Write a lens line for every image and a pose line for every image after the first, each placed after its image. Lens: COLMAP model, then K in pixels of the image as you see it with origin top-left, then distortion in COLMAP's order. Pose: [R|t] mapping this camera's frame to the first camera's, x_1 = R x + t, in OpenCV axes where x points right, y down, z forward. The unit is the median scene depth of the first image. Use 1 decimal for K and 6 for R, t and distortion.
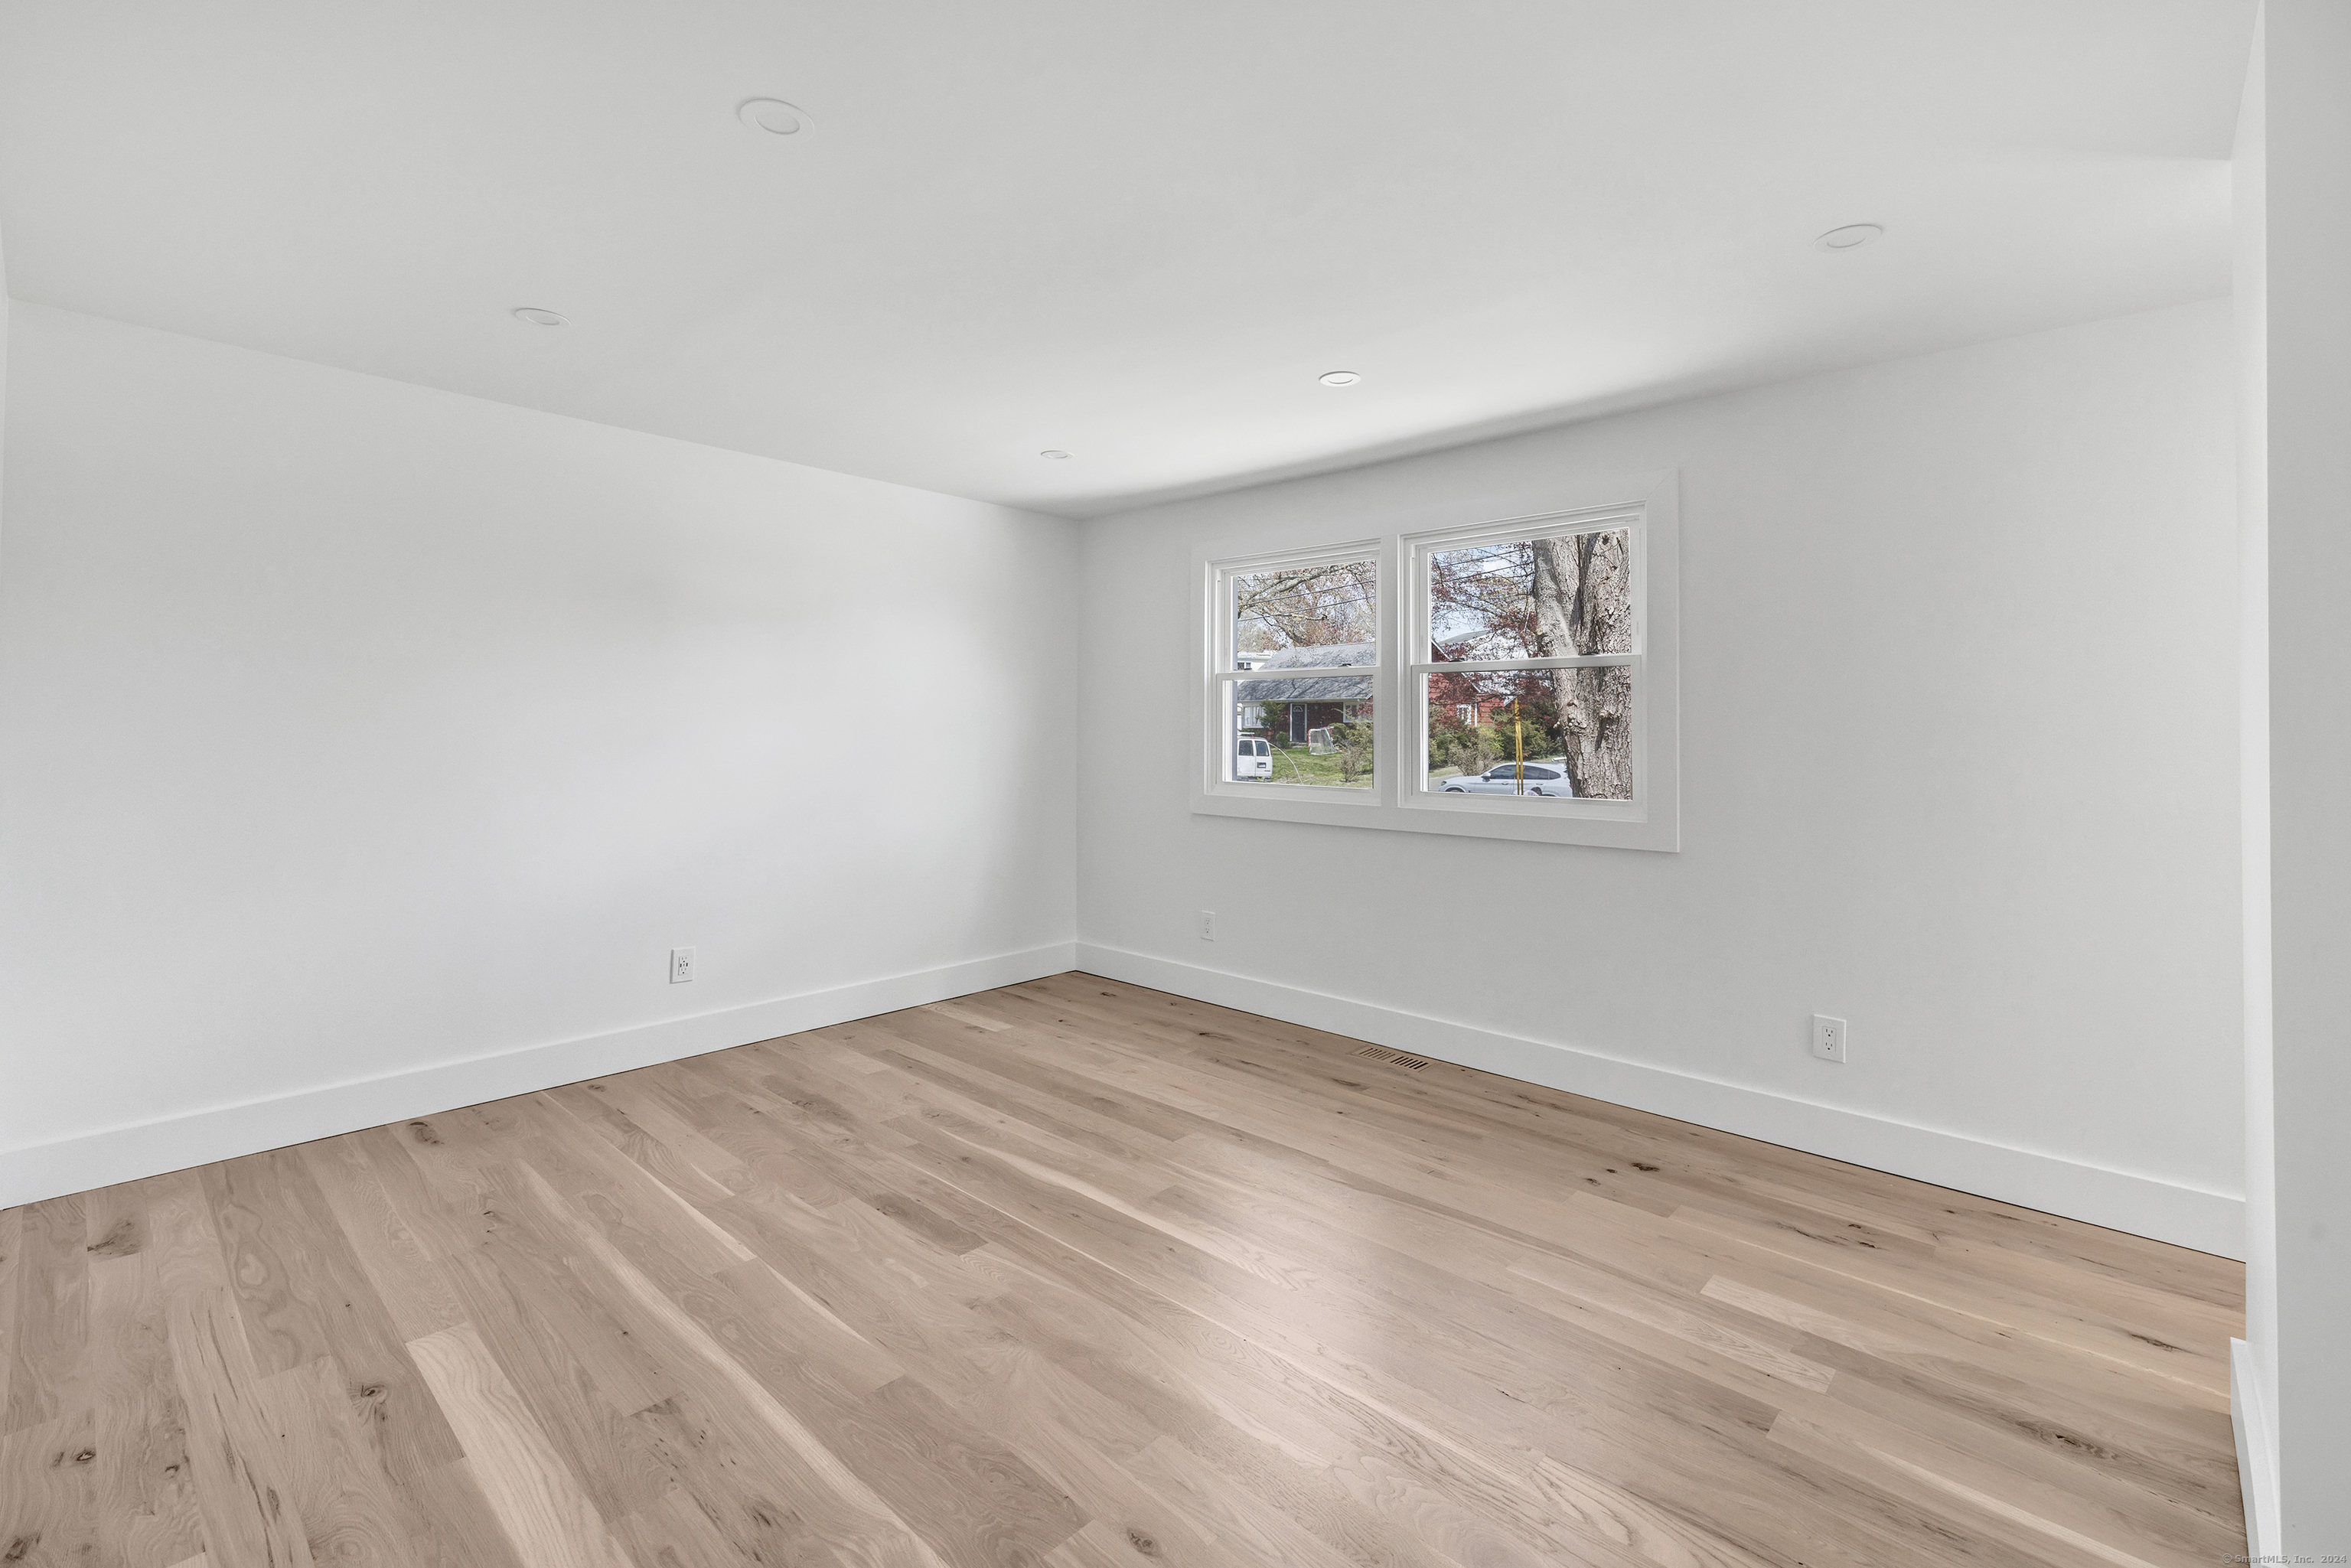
lens RADIAL K [[1027.9, 0, 1184.0], [0, 1027.9, 739.2], [0, 0, 1]] dist [-0.000279, -0.000229]
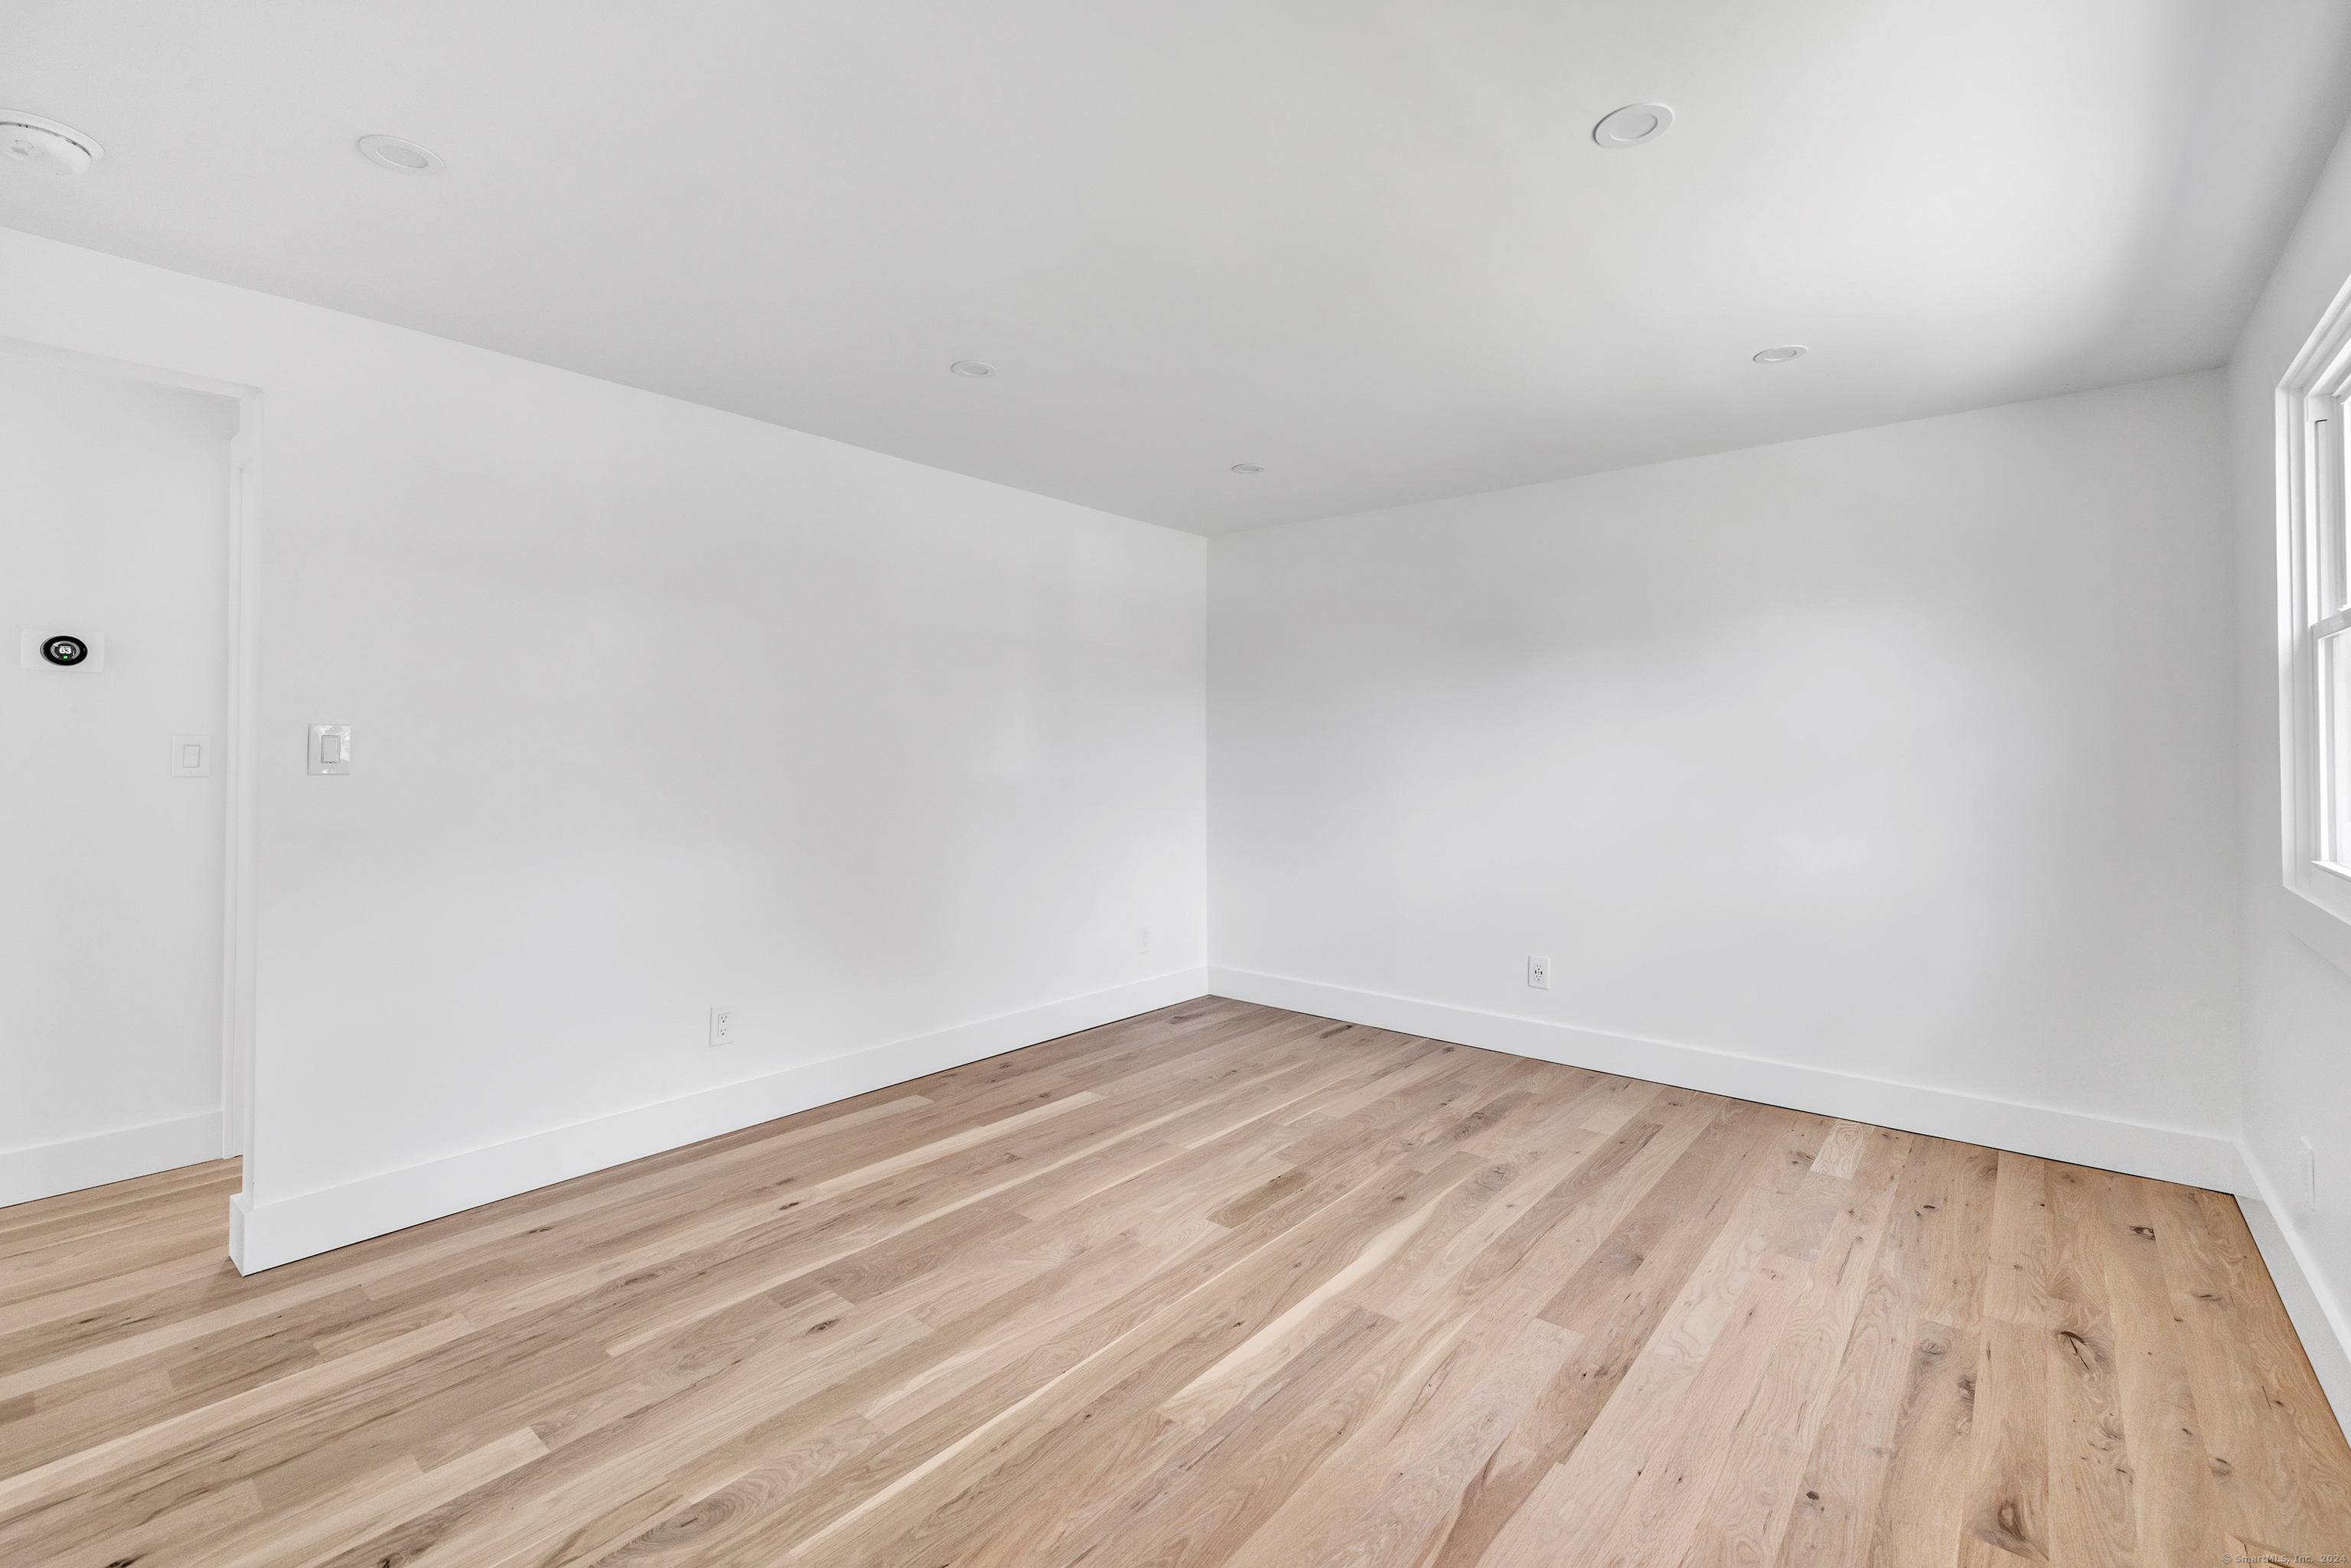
lens RADIAL K [[1027.9, 0, 1184.0], [0, 1027.9, 739.2], [0, 0, 1]] dist [-0.000279, -0.000229]
pose [[0.045785, -0.018591, -0.998778, 0.734140], [-0.009908, 0.999769, -0.019064, 0.001494], [0.998902, 0.010768, 0.045591, 0.743712]]
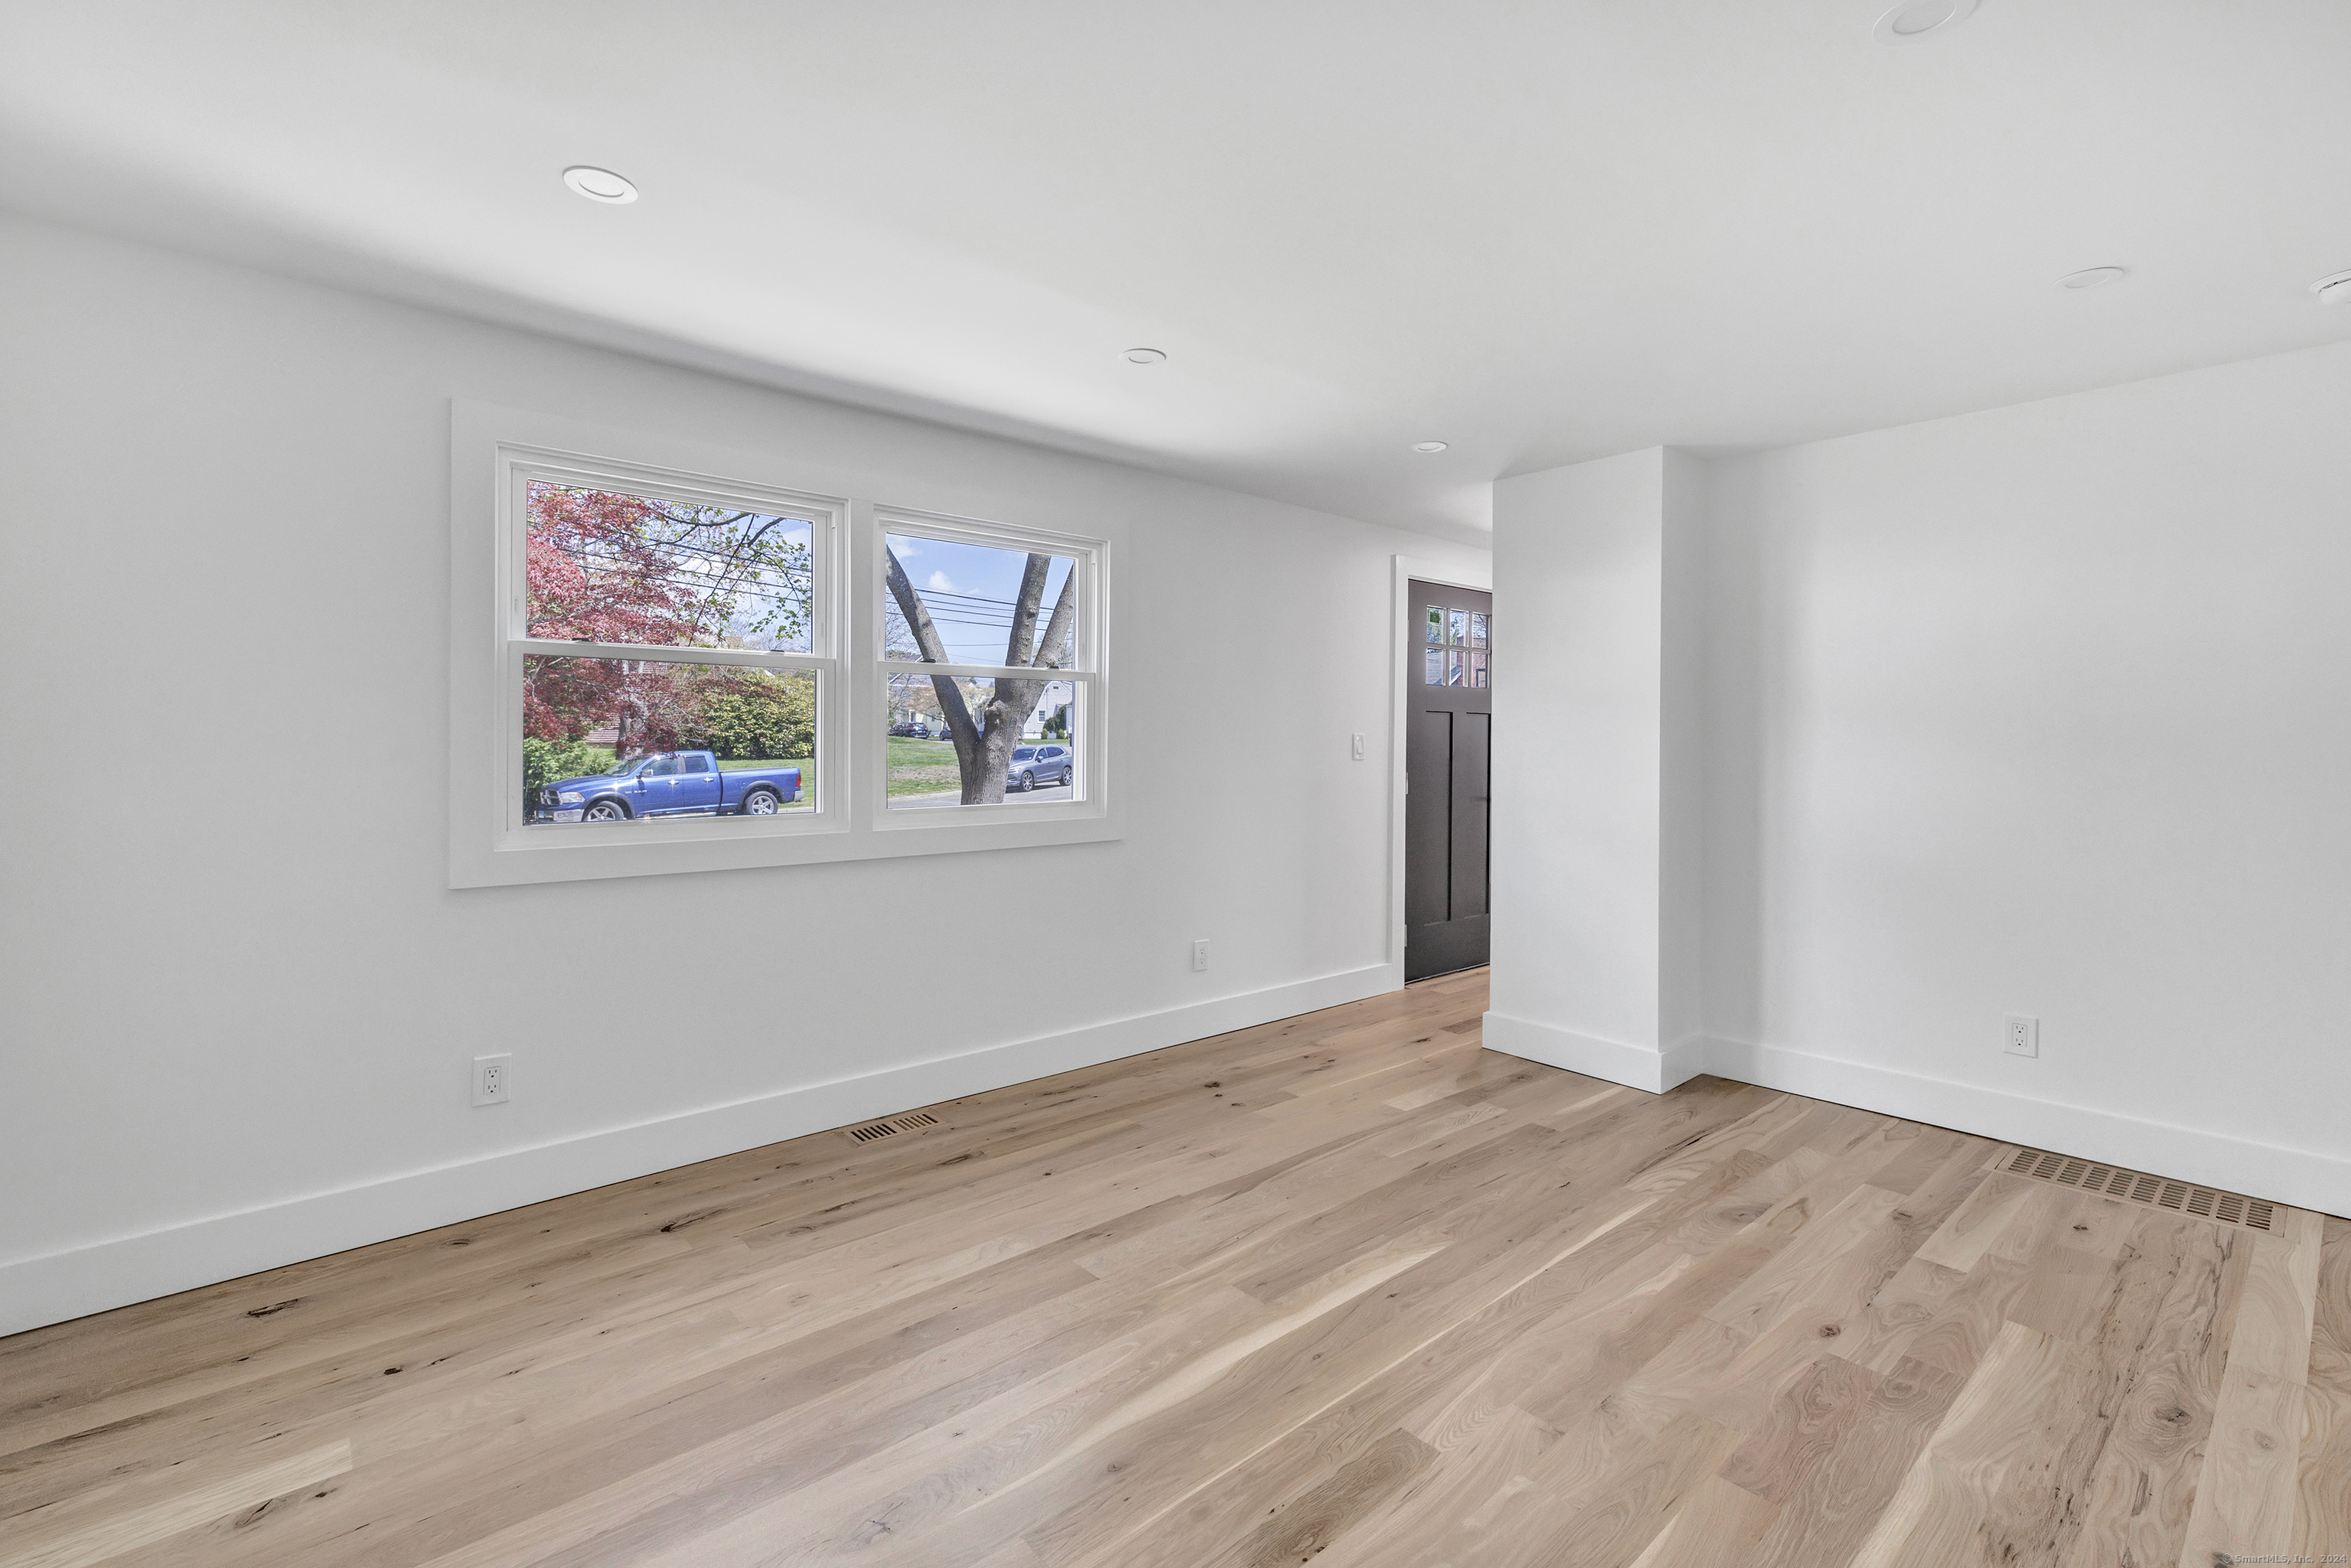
lens RADIAL K [[1027.9, 0, 1184.0], [0, 1027.9, 739.2], [0, 0, 1]] dist [-0.000279, -0.000229]
pose [[0.110991, -0.004043, 0.993813, -0.774408], [0.004814, 0.999982, 0.003530, -0.003755], [-0.993810, 0.004392, 0.111008, 0.887209]]
